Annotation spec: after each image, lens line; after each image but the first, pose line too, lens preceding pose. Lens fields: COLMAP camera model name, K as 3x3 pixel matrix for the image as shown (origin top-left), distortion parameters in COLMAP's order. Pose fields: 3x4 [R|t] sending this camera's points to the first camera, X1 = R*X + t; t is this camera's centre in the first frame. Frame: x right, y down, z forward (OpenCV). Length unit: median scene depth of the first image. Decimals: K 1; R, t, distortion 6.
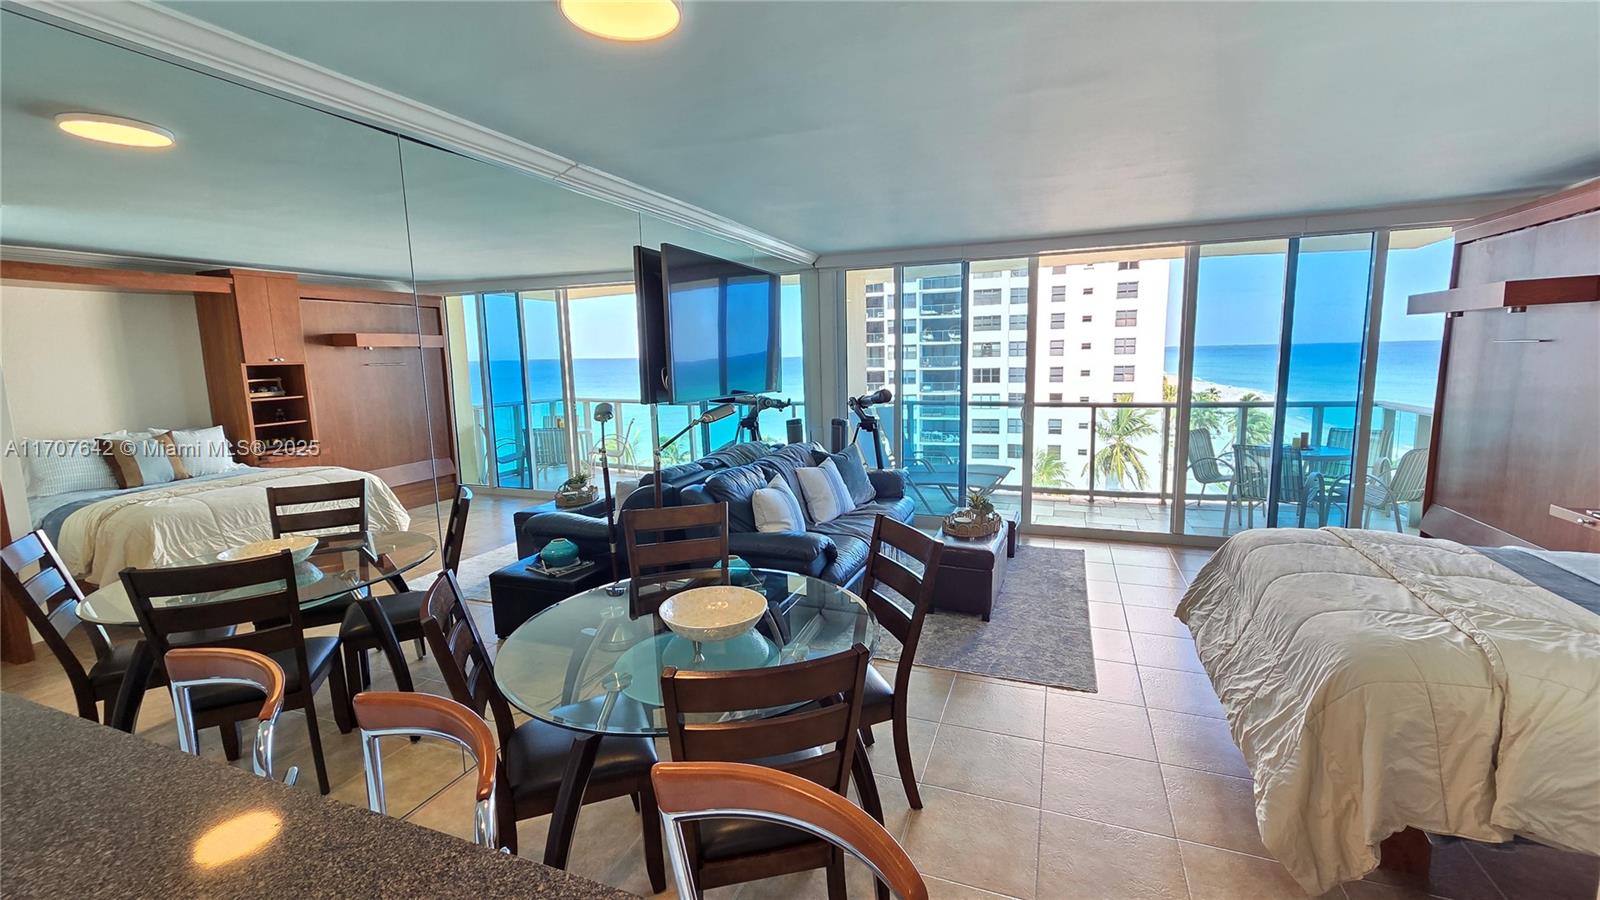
lens RADIAL K [[652.4, 0, 808.1], [0, 652.4, 449.4], [0, 0, 1]] dist [0.007525, -0.001899]
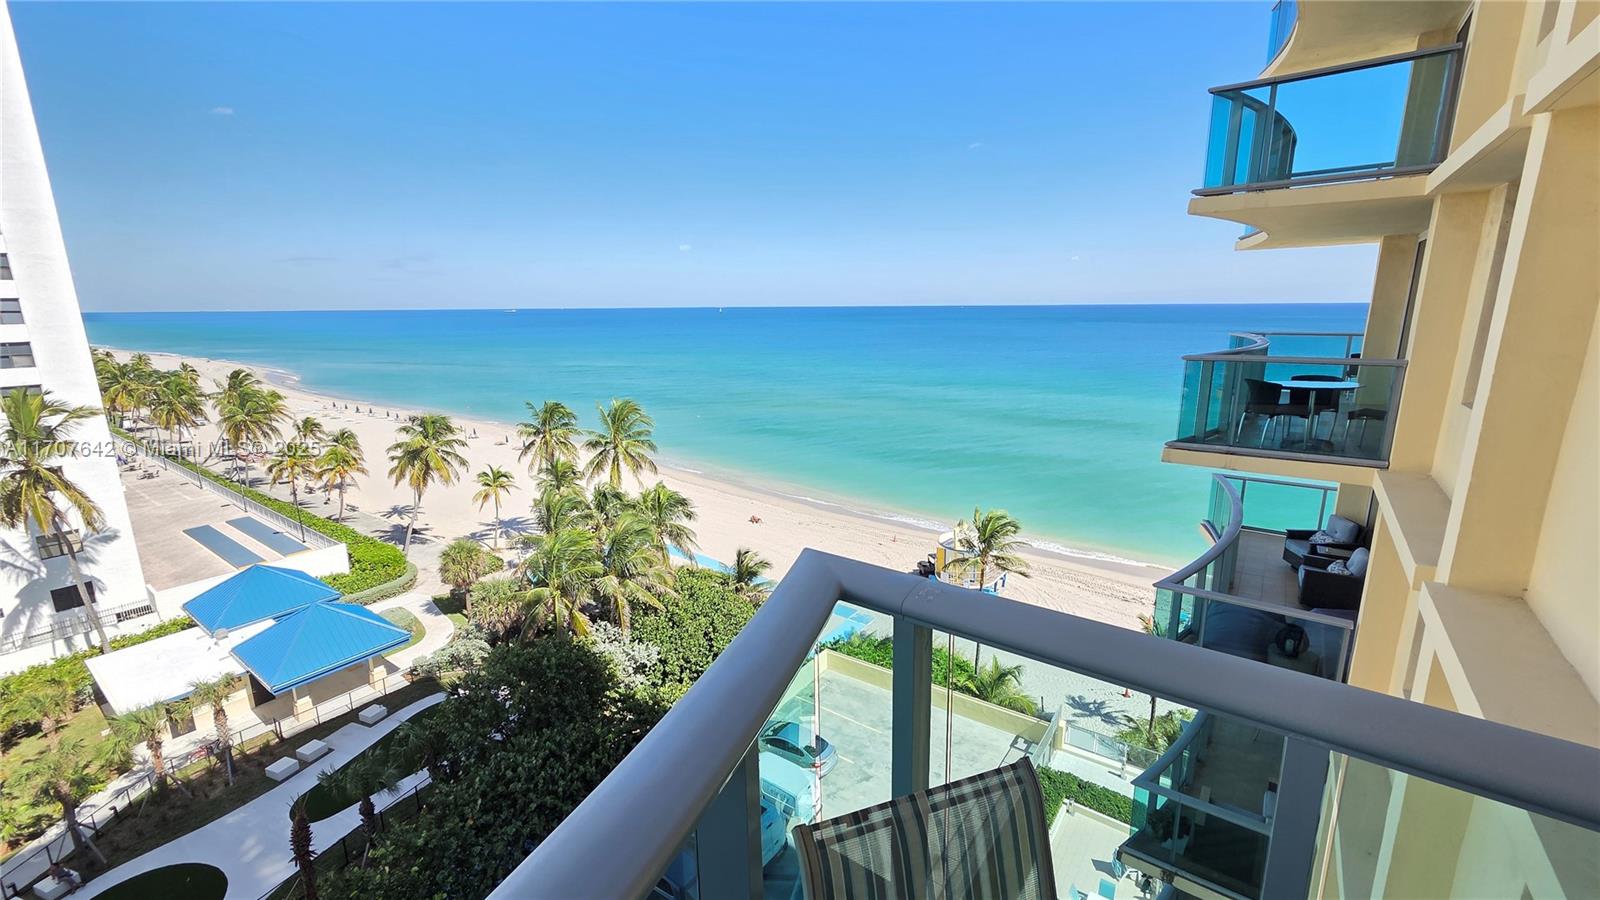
lens RADIAL K [[652.4, 0, 805.4], [0, 652.4, 443.5], [0, 0, 1]] dist [0.007525, -0.001899]
pose [[0.262550, -0.179169, 0.948138, 0.871731], [0.142406, 0.979045, 0.145576, -0.205975], [-0.954352, 0.096799, 0.282563, 1.253592]]
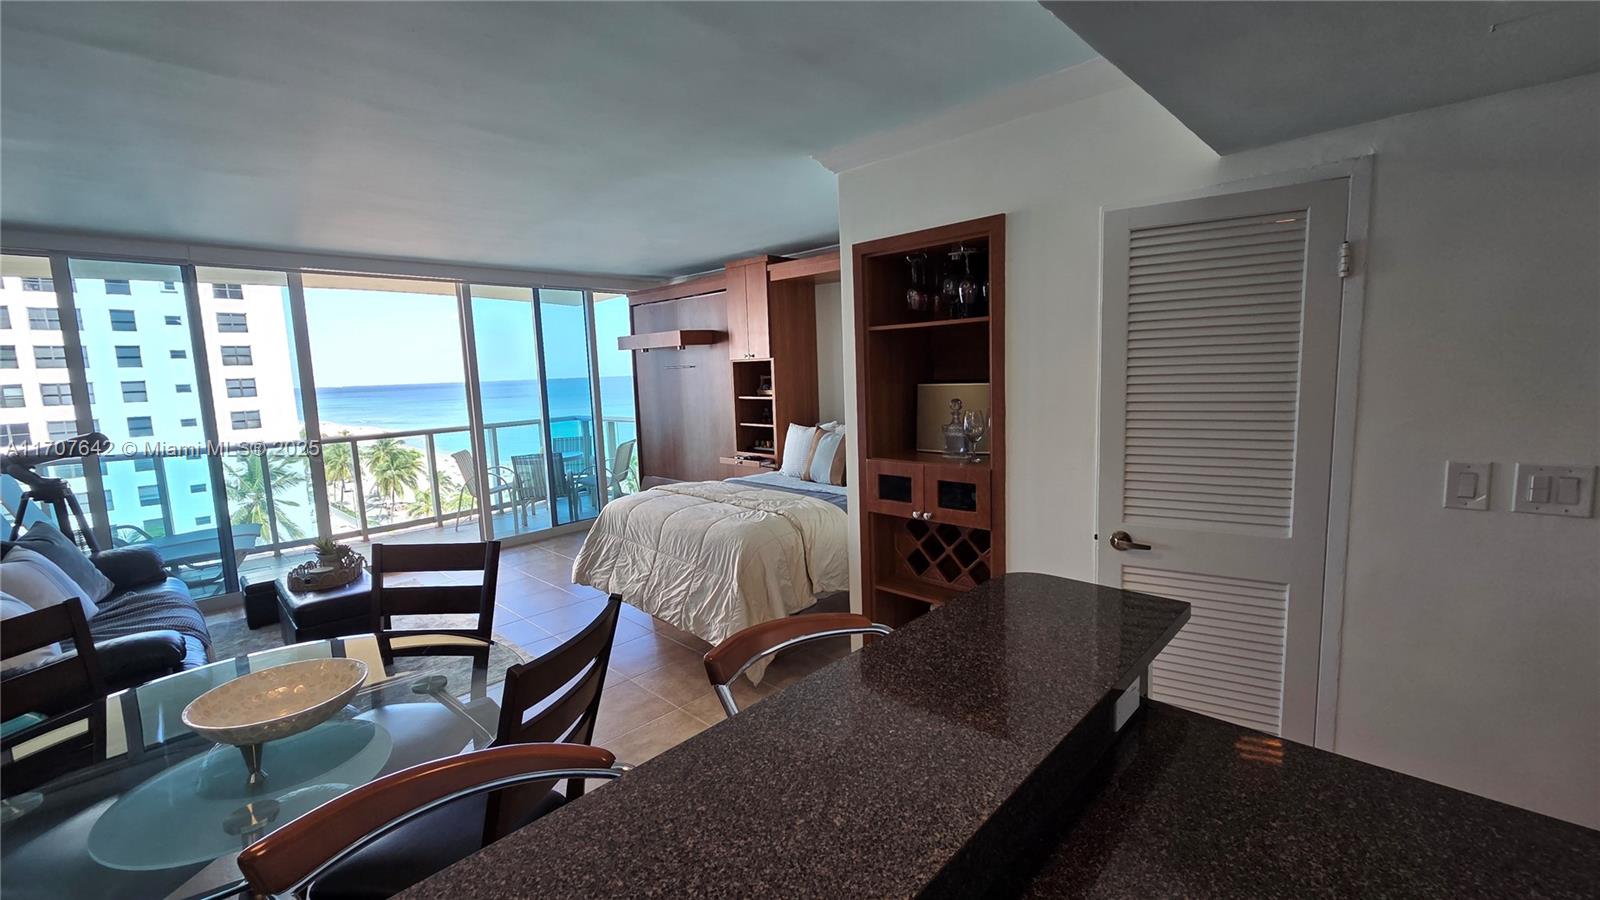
lens RADIAL K [[652.4, 0, 806.5], [0, 652.4, 443.7], [0, 0, 1]] dist [0.007525, -0.001899]
pose [[0.386603, -0.095301, 0.917309, -0.247857], [0.159791, 0.986525, 0.035148, 0.014412], [-0.908298, 0.132990, 0.396622, 0.055461]]
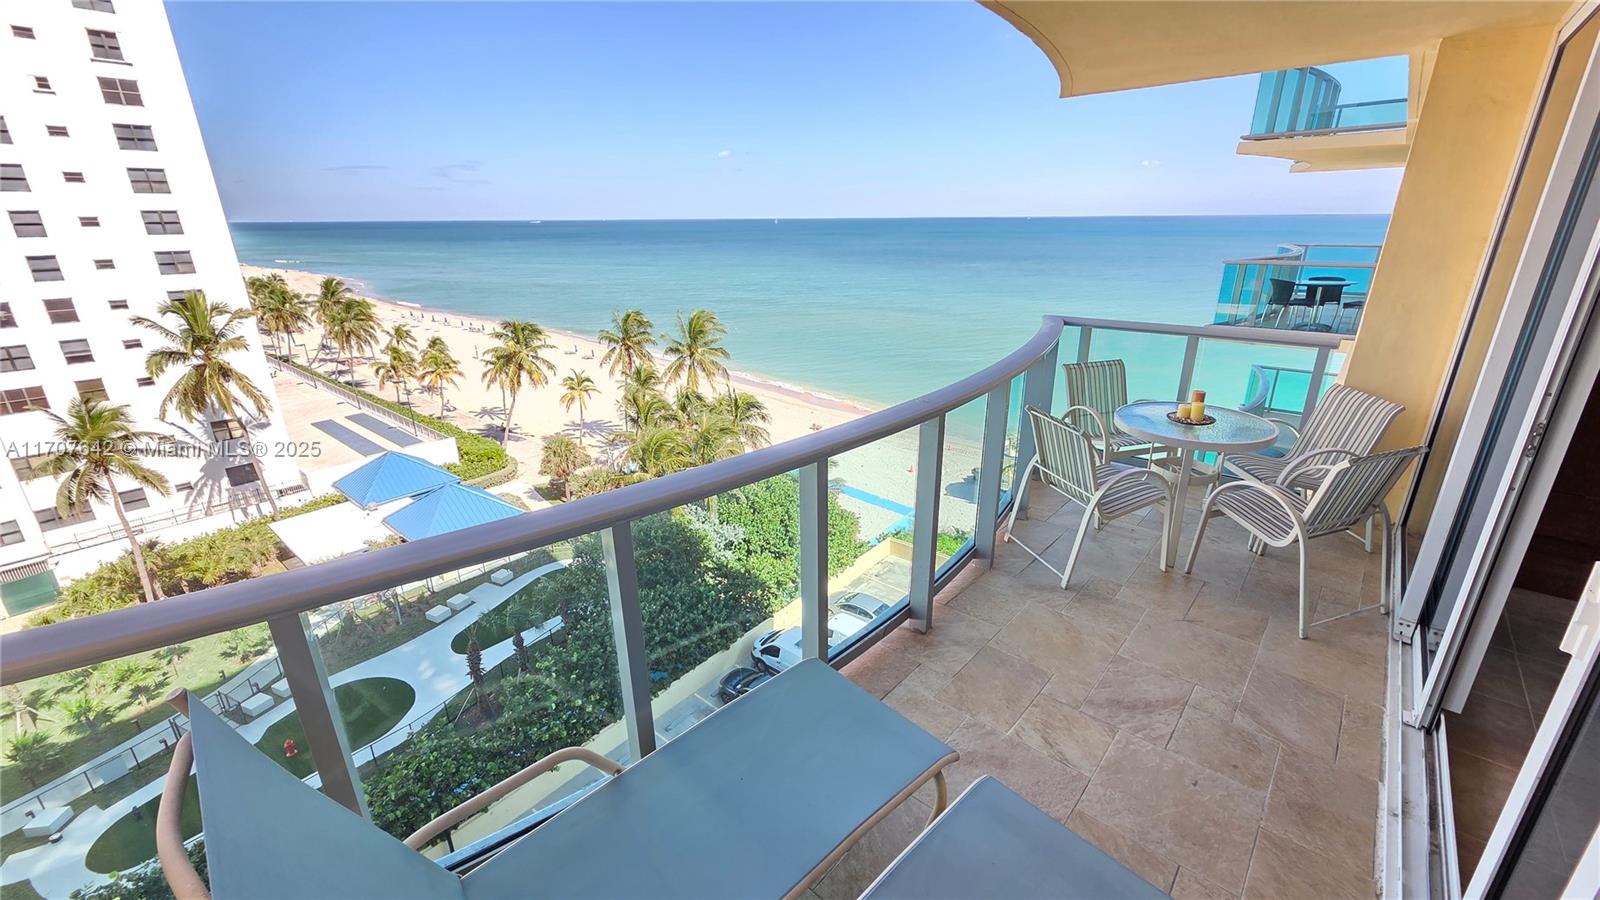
lens RADIAL K [[652.4, 0, 807.0], [0, 652.4, 444.4], [0, 0, 1]] dist [0.007525, -0.001899]
pose [[0.329948, -0.291244, 0.897948, 0.098714], [0.136841, 0.955926, 0.259768, -0.223073], [-0.934028, 0.037166, 0.355261, 1.347660]]
